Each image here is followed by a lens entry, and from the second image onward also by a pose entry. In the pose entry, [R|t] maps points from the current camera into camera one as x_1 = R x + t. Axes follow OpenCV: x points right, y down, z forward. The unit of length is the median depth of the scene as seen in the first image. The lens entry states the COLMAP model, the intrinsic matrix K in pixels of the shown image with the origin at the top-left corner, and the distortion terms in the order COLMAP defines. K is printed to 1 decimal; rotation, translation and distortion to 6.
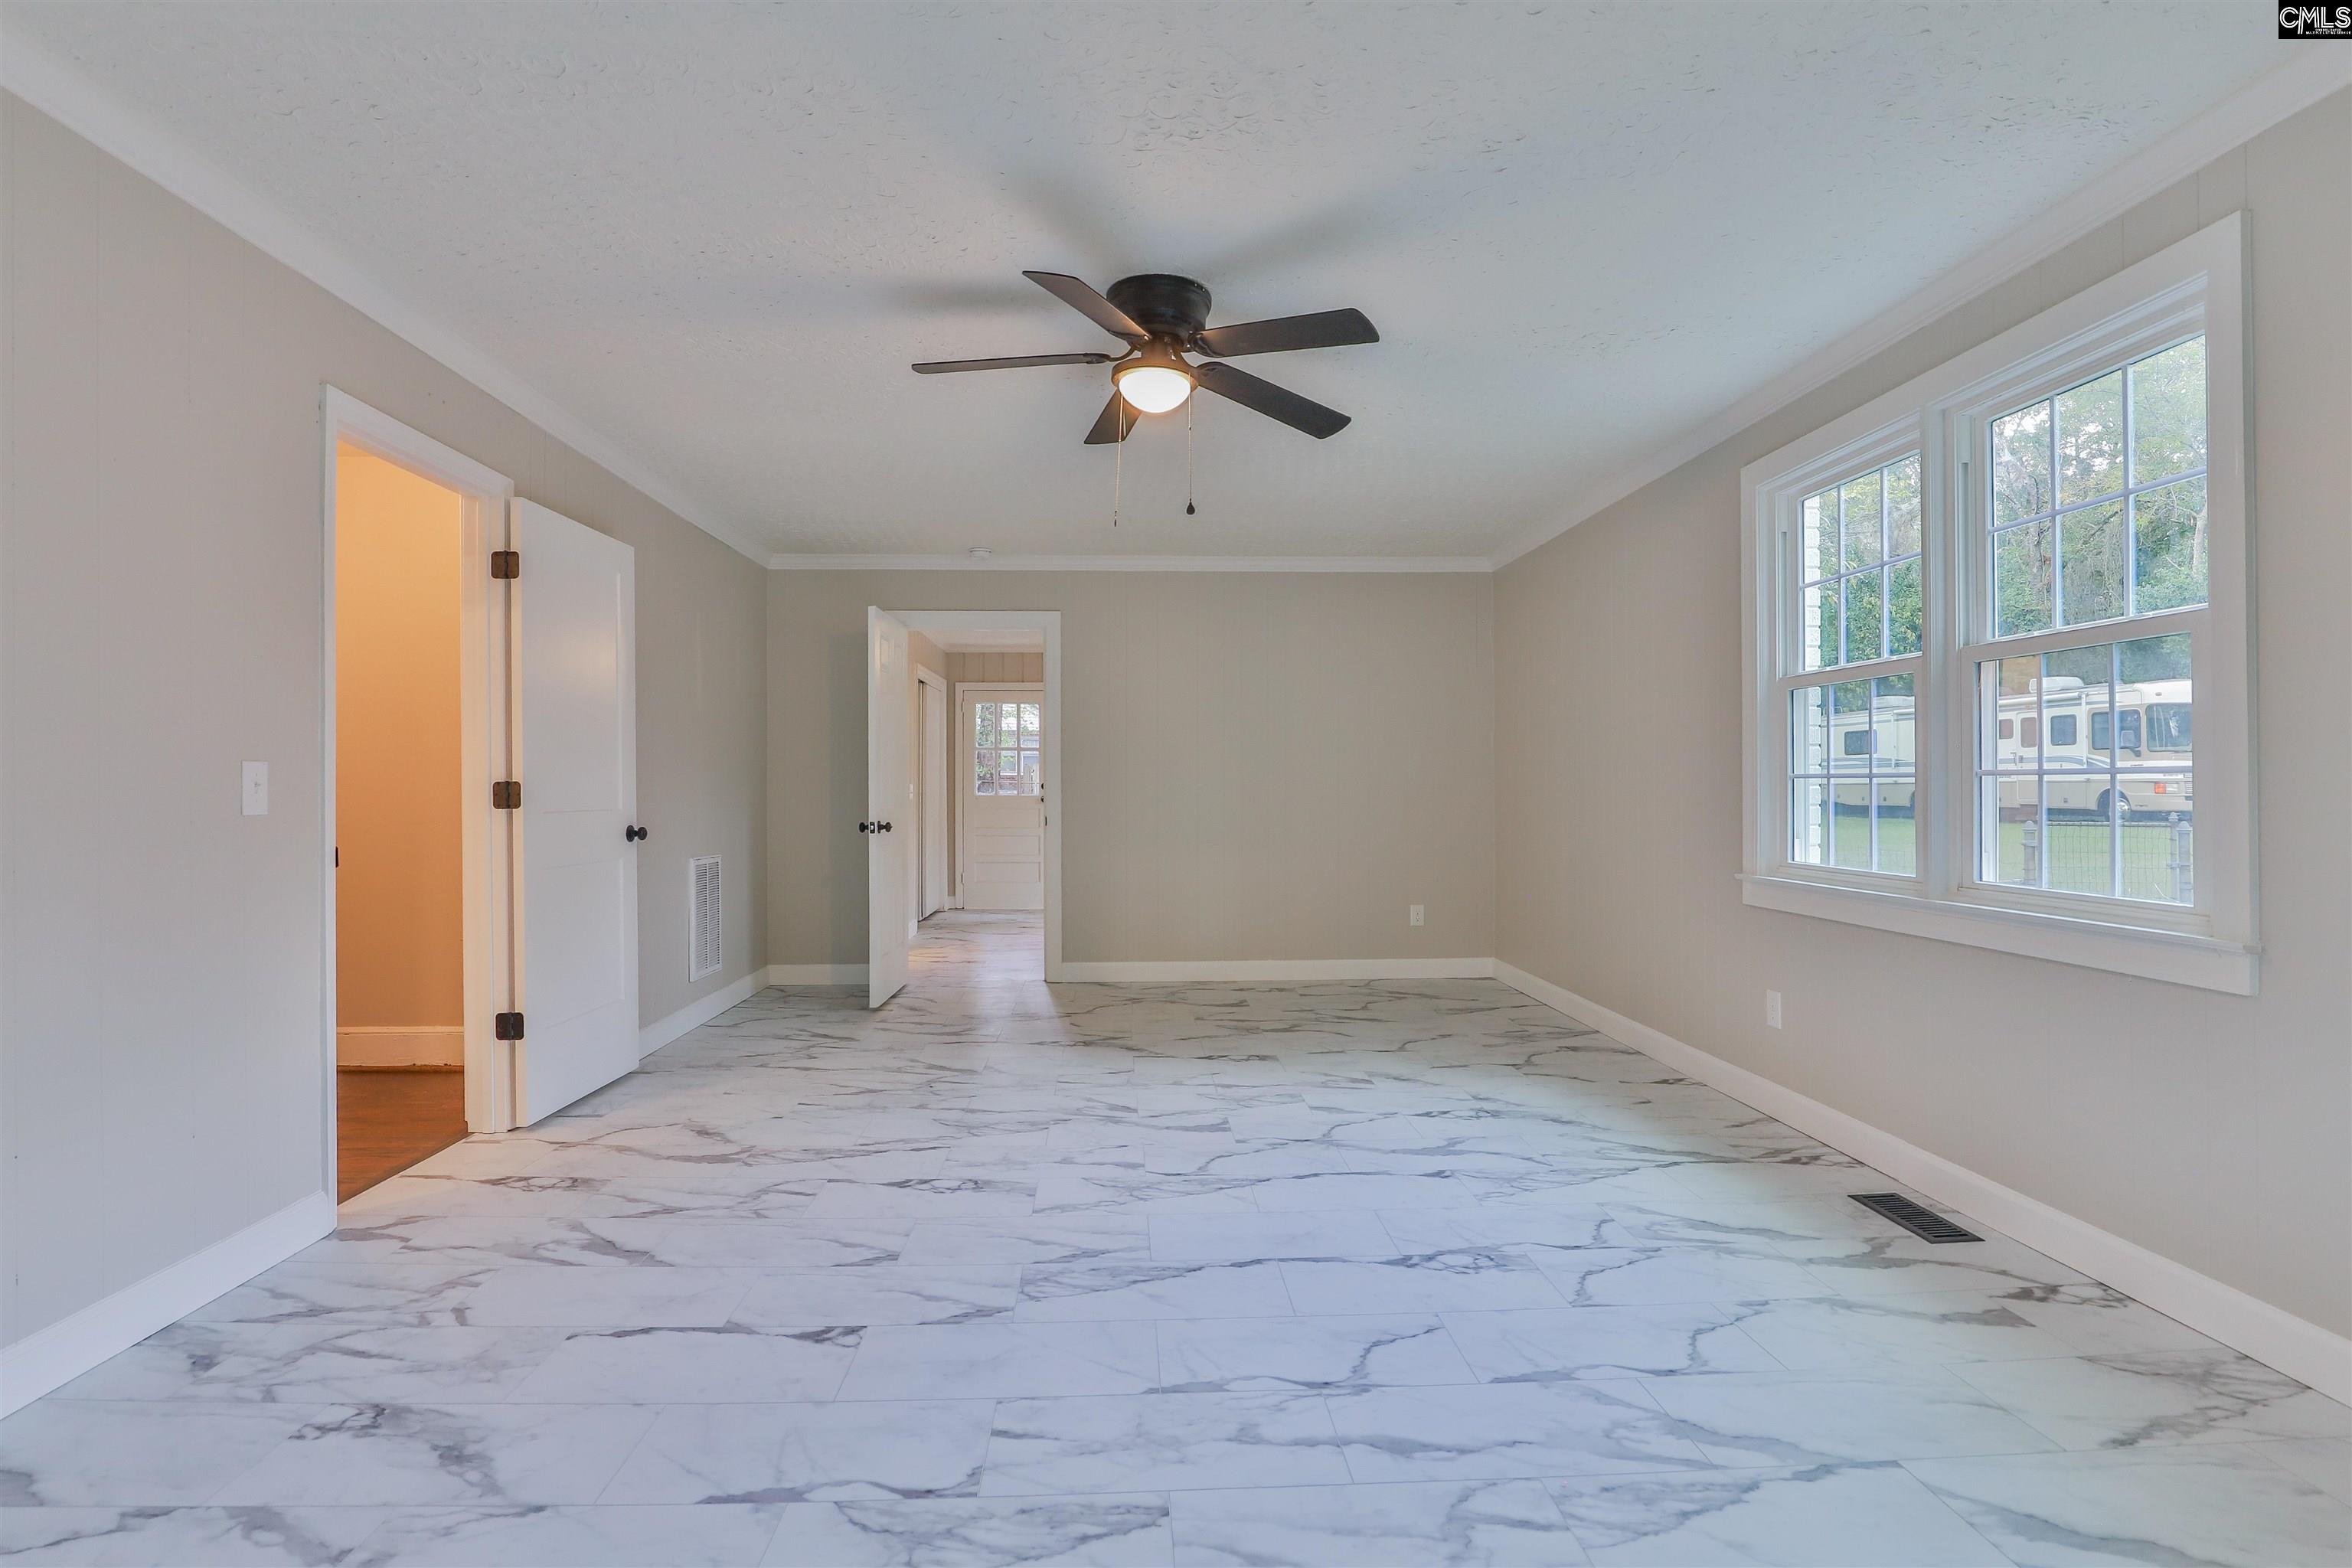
lens RADIAL K [[1189.5, 0, 1167.6], [0, 1189.5, 791.0], [0, 0, 1]] dist [-0.021248, 0.002534]
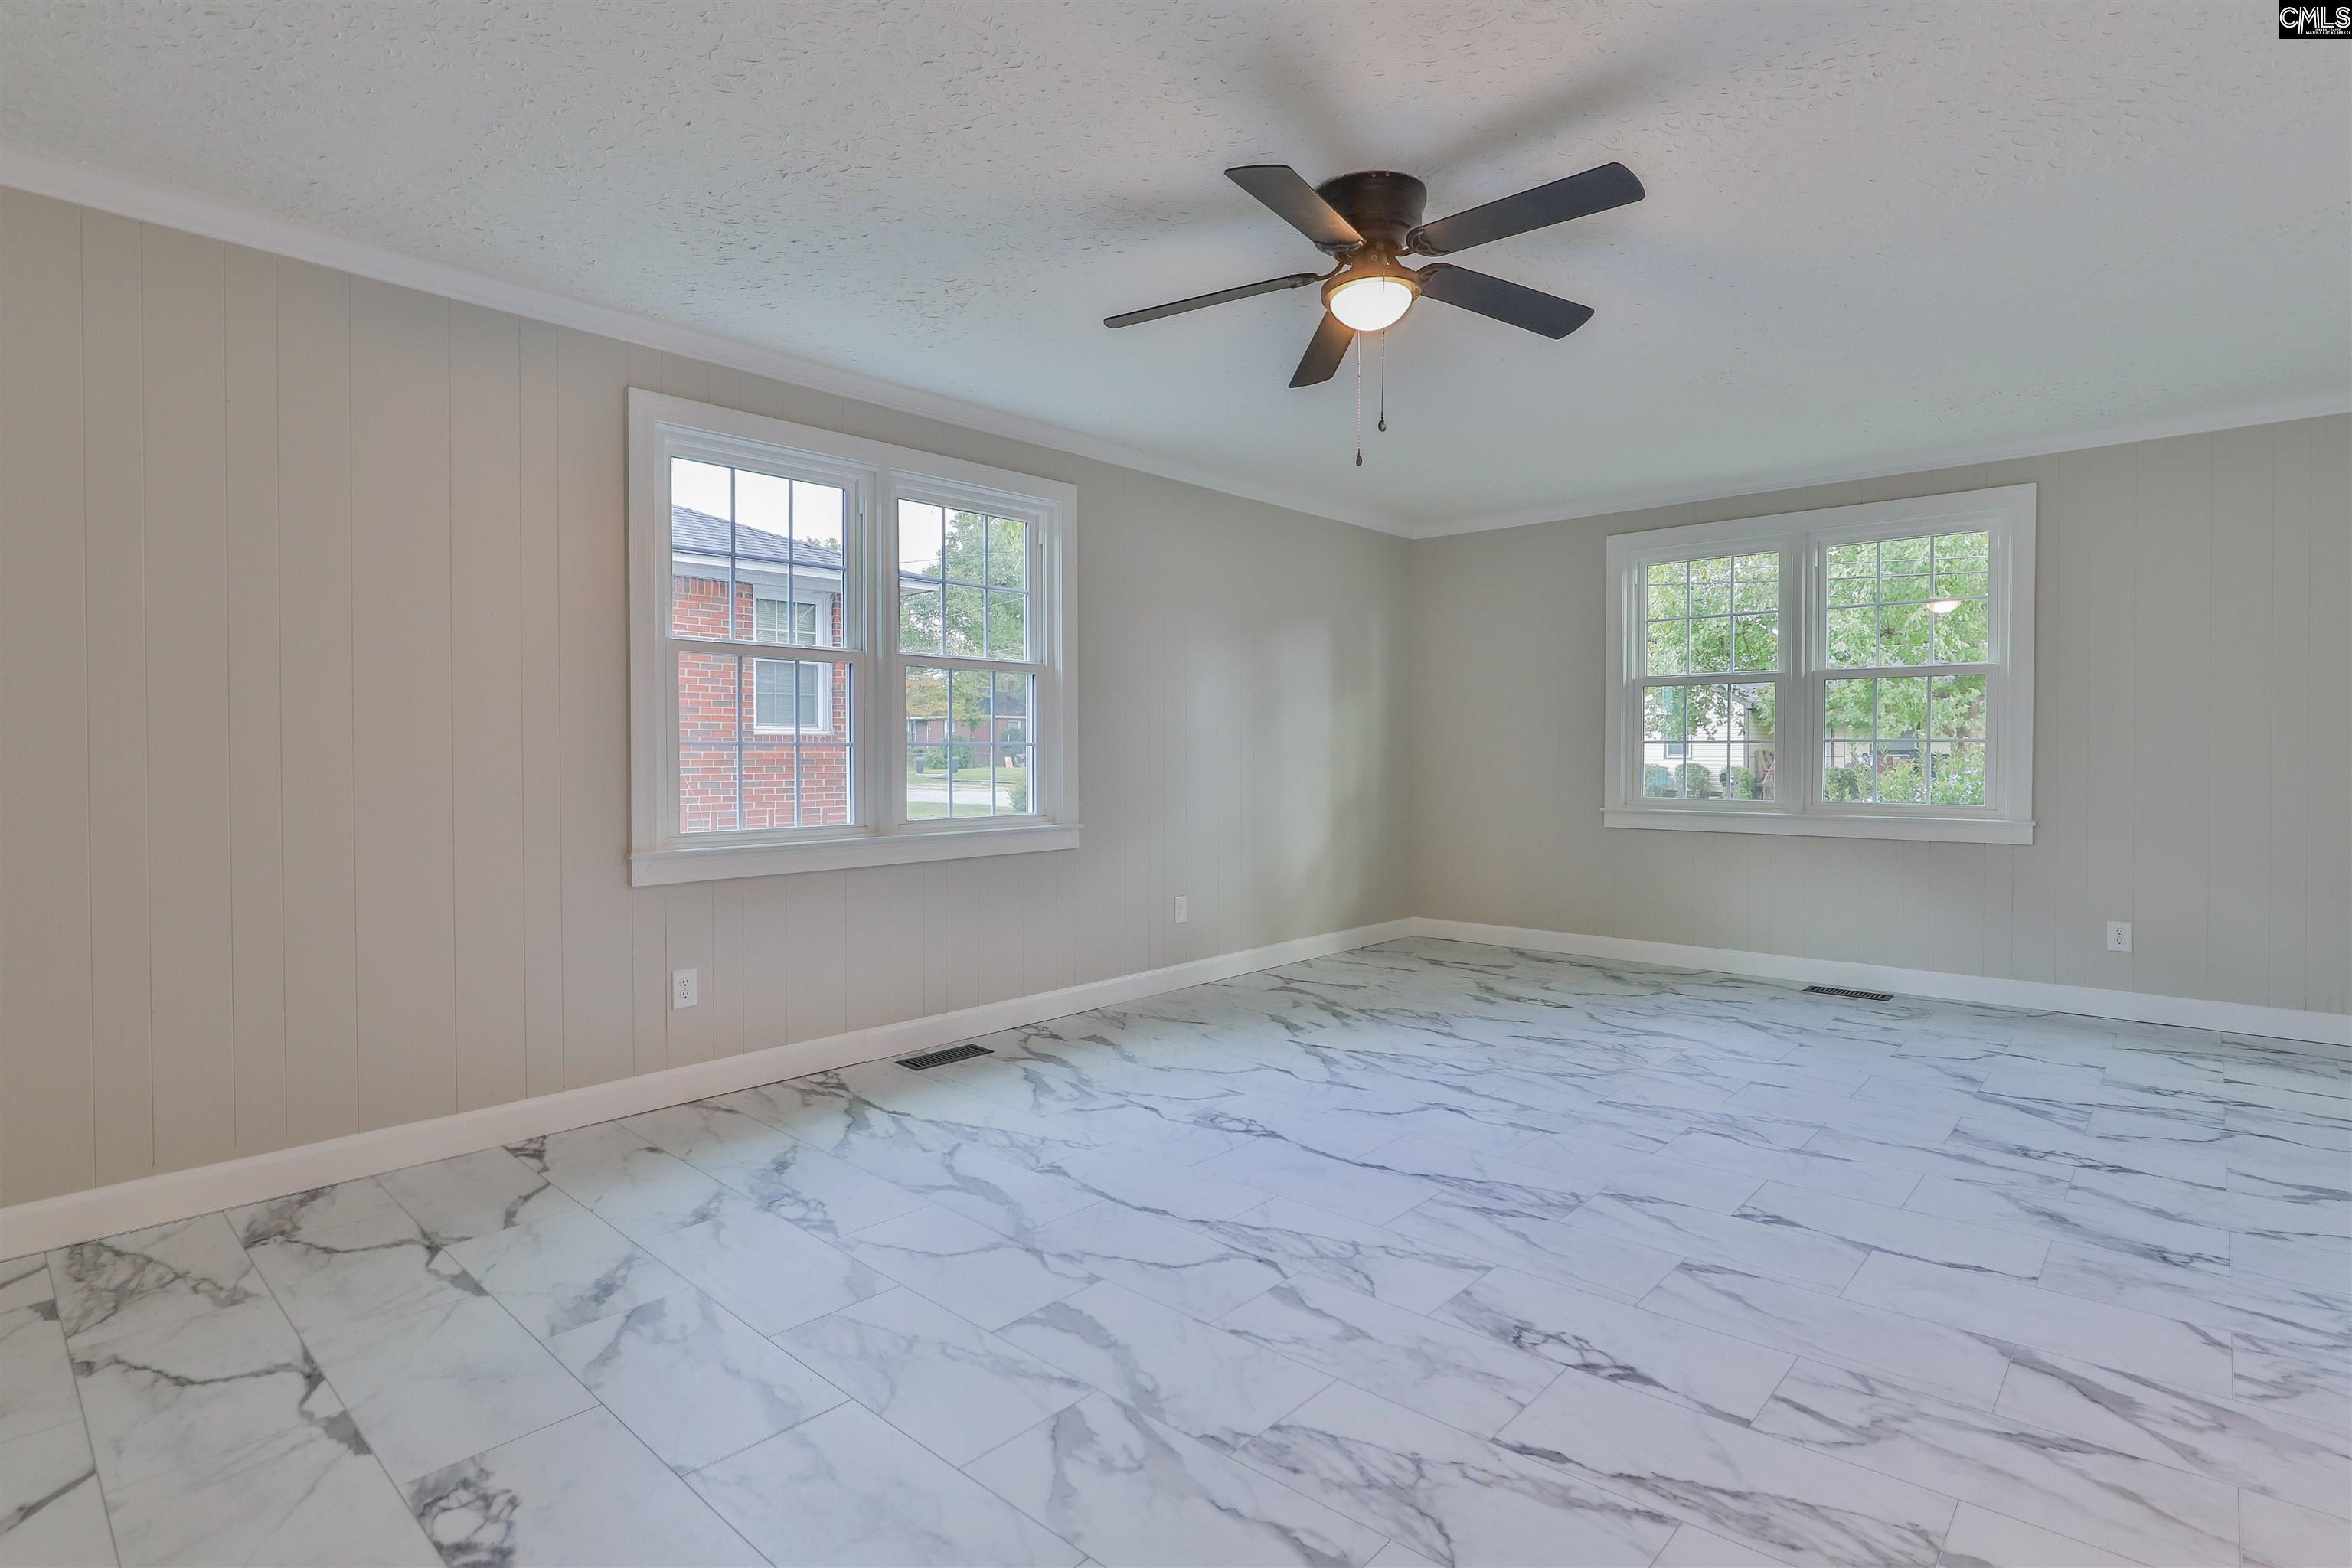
lens RADIAL K [[1189.5, 0, 1168.3], [0, 1189.5, 760.2], [0, 0, 1]] dist [-0.021248, 0.002534]
pose [[-0.715258, 0.000167, 0.698860, -0.507379], [0.008024, 0.999936, 0.007973, -0.002759], [-0.698814, 0.011311, -0.715214, 1.679879]]
